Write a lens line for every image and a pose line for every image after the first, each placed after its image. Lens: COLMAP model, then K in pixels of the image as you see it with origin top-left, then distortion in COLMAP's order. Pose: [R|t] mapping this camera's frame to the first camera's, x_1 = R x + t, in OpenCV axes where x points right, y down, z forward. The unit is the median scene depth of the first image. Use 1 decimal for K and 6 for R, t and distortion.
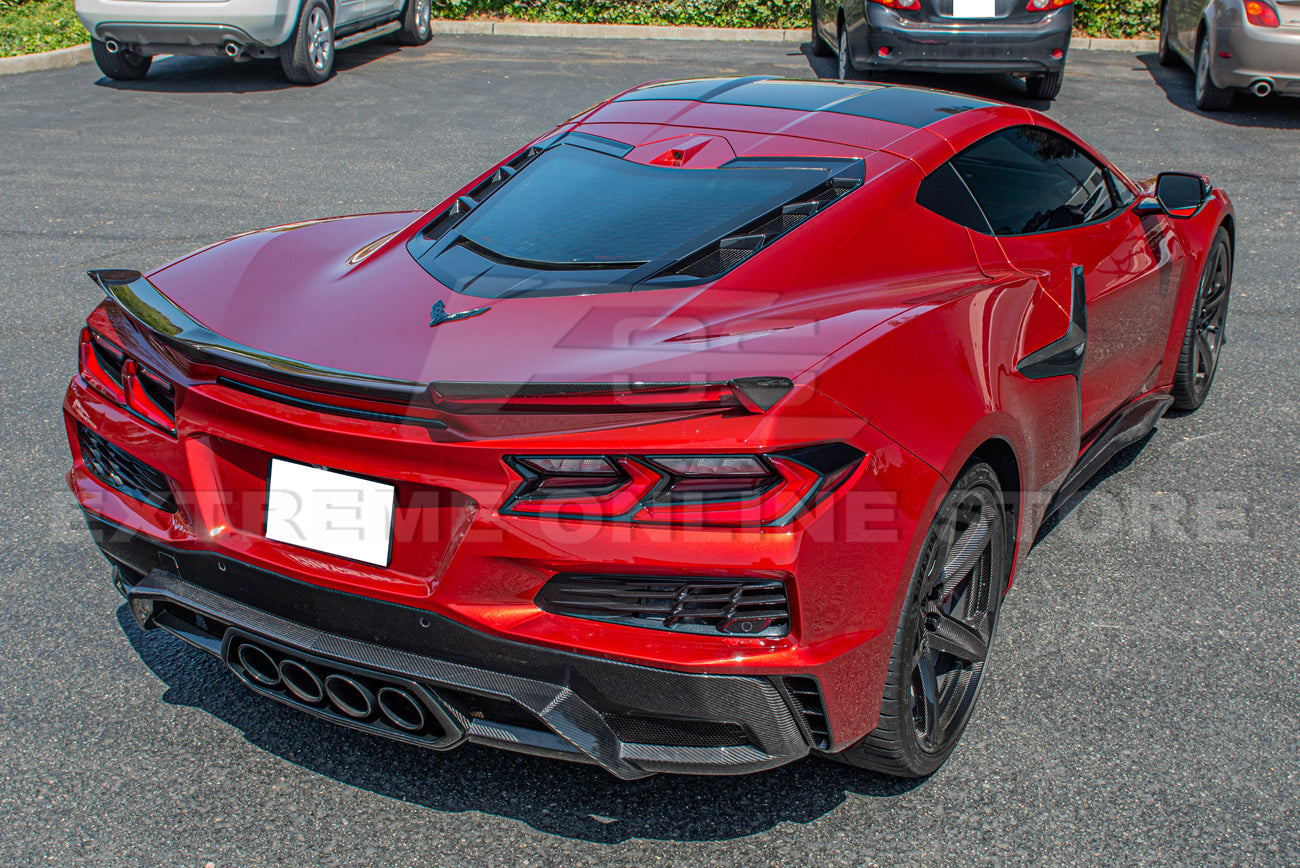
lens RADIAL K [[1503.6, 0, 650.0], [0, 1503.6, 434.0], [0, 0, 1]] dist [-0.002931, -0.050477]
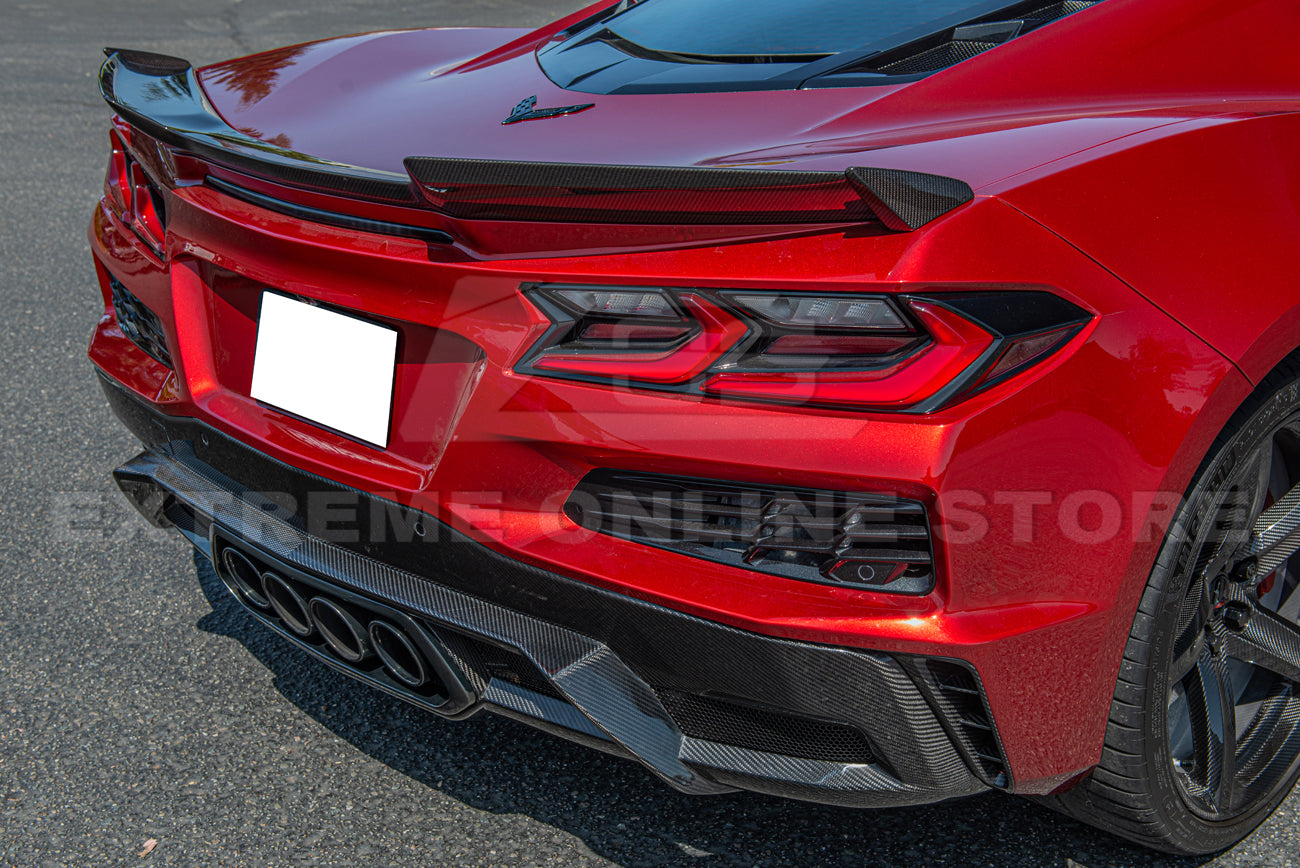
lens RADIAL K [[1645.1, 0, 650.0], [0, 1645.1, 434.0], [0, 0, 1]] dist [0.088763, 0.075676]
pose [[0.967027, 0.072435, -0.244156, 0.126973], [-0.069473, 0.997368, 0.020731, 0.055548], [0.245015, -0.003085, 0.969514, 0.275626]]
